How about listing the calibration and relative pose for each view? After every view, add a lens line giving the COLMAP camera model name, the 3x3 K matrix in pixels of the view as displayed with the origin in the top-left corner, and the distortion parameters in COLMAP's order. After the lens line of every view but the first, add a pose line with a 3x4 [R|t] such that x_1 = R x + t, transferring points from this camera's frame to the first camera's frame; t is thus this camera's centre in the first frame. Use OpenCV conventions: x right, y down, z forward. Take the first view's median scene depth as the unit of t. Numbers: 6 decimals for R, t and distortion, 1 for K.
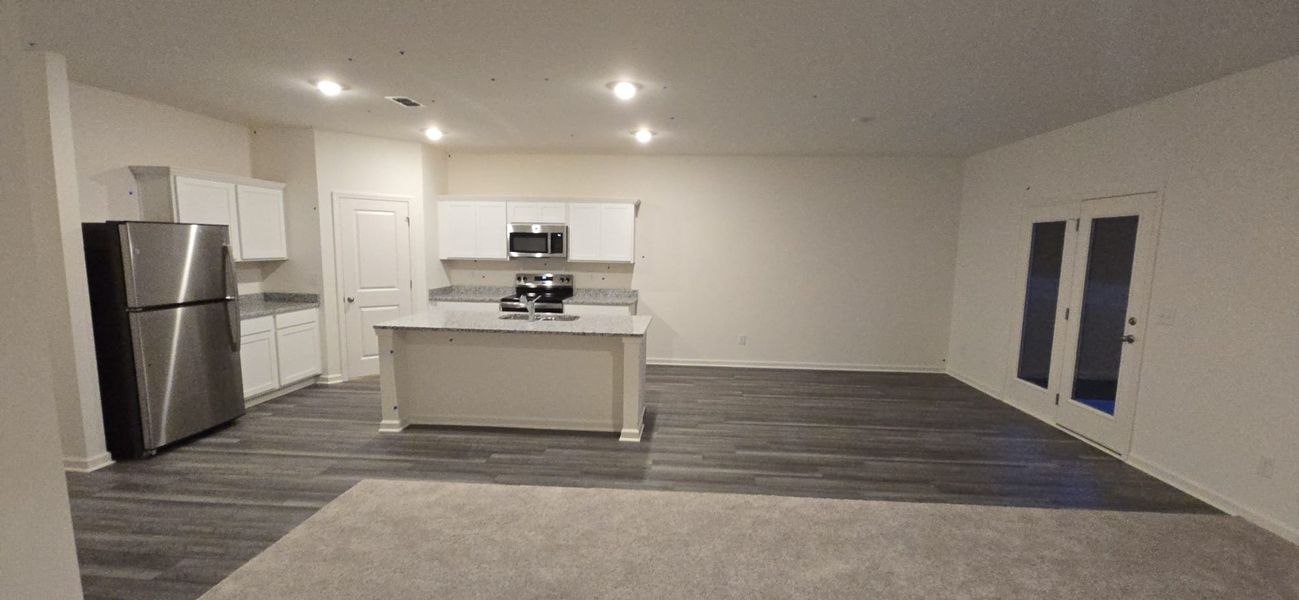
lens RADIAL K [[523.0, 0, 654.4], [0, 523.0, 307.6], [0, 0, 1]] dist [0.000148, -0.000021]
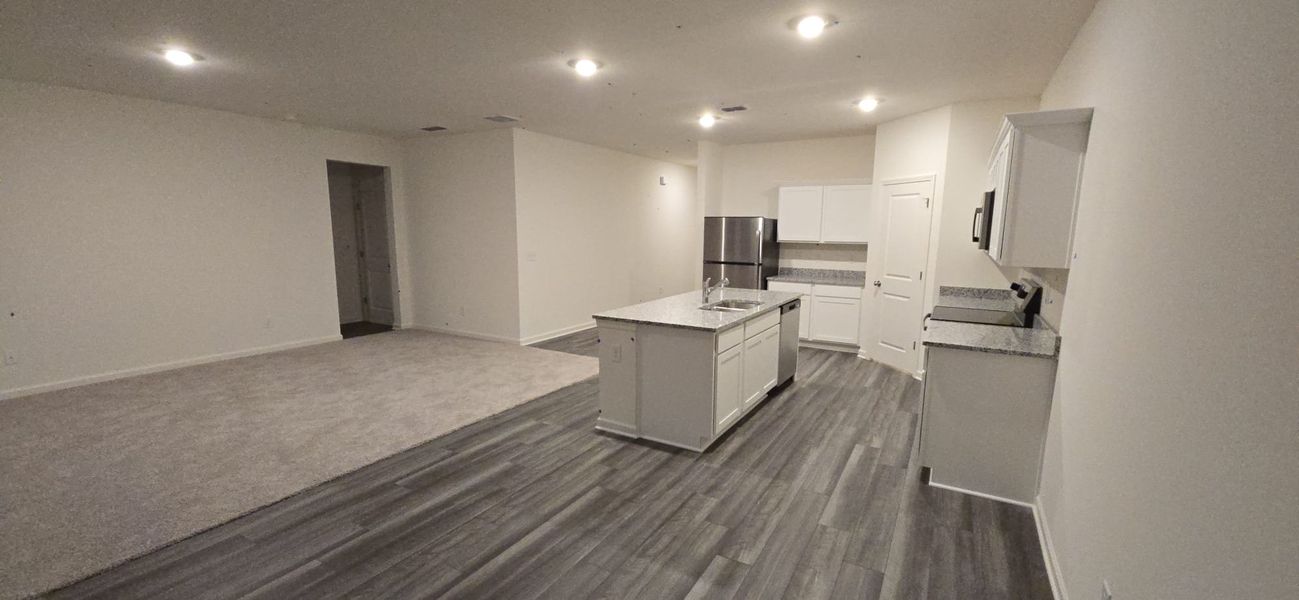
lens RADIAL K [[523.0, 0, 654.4], [0, 523.0, 307.6], [0, 0, 1]] dist [0.000148, -0.000021]
pose [[-0.446168, 0.112561, -0.887842, 0.673870], [-0.126206, 0.974232, 0.186935, -0.134525], [0.886006, 0.195455, -0.420465, 1.317818]]
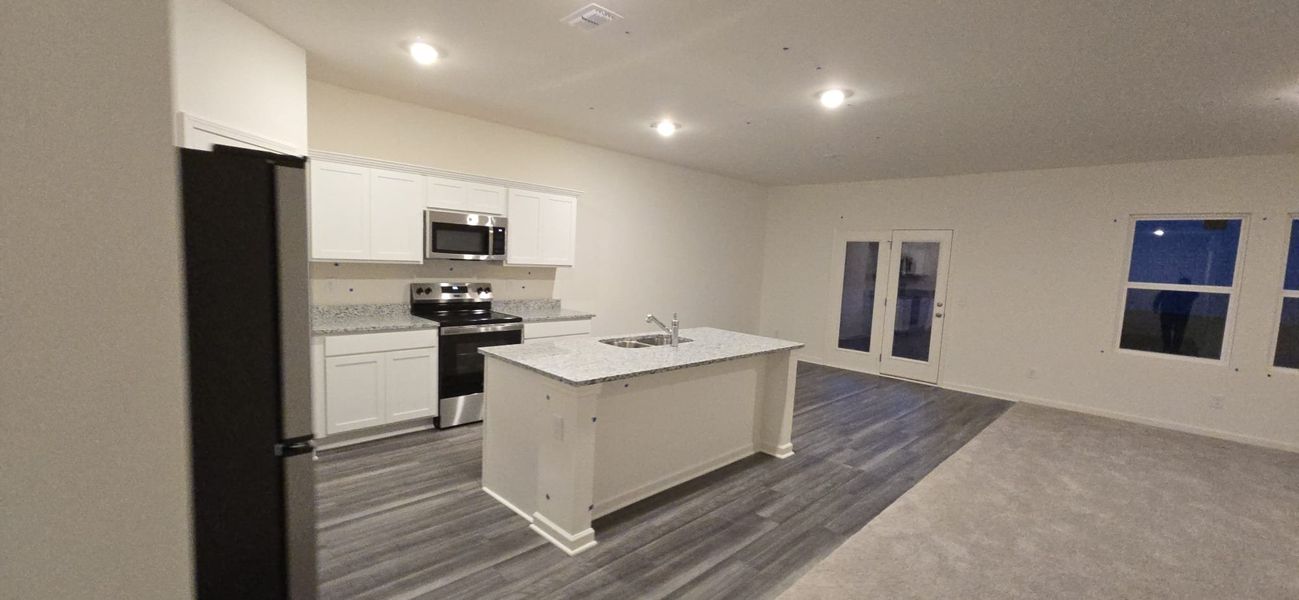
lens RADIAL K [[523.0, 0, 654.4], [0, 523.0, 307.6], [0, 0, 1]] dist [0.000148, -0.000021]
pose [[0.659741, -0.059203, 0.749157, -0.837159], [0.053437, 0.998064, 0.031814, -0.058160], [-0.749591, 0.019044, 0.661628, 0.490691]]
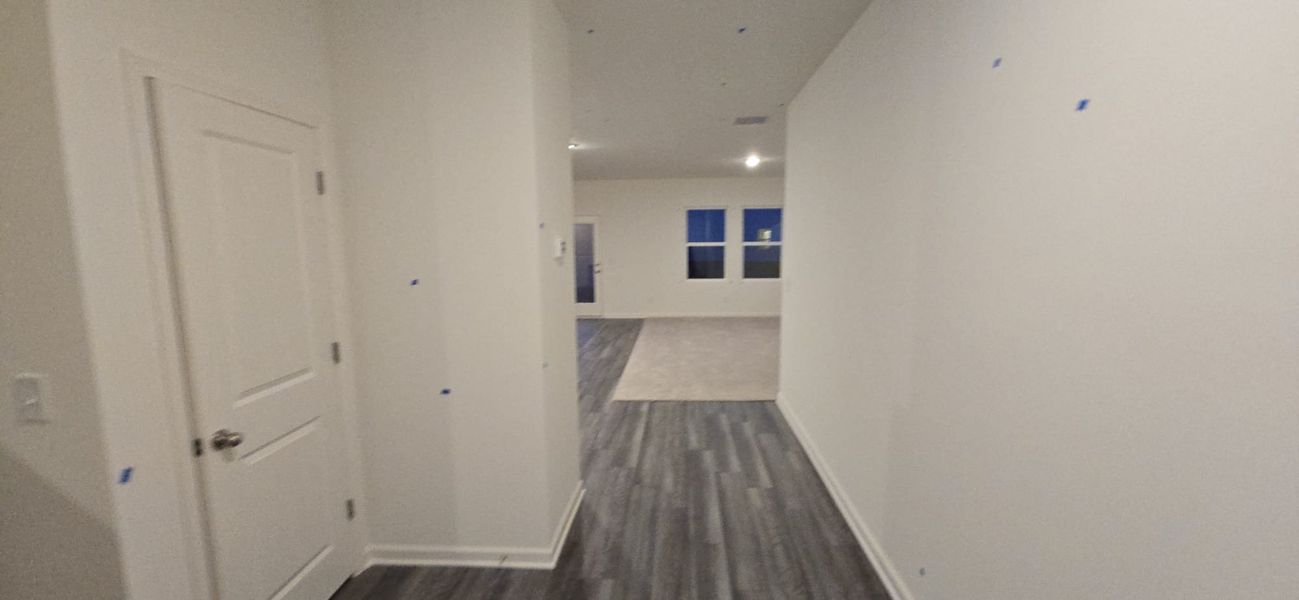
lens RADIAL K [[523.0, 0, 654.4], [0, 523.0, 307.6], [0, 0, 1]] dist [0.000148, -0.000021]
pose [[-0.008224, -0.145364, 0.989344, -1.468786], [0.128821, 0.980979, 0.145206, -0.091817], [-0.991634, 0.128642, 0.010659, 0.621078]]
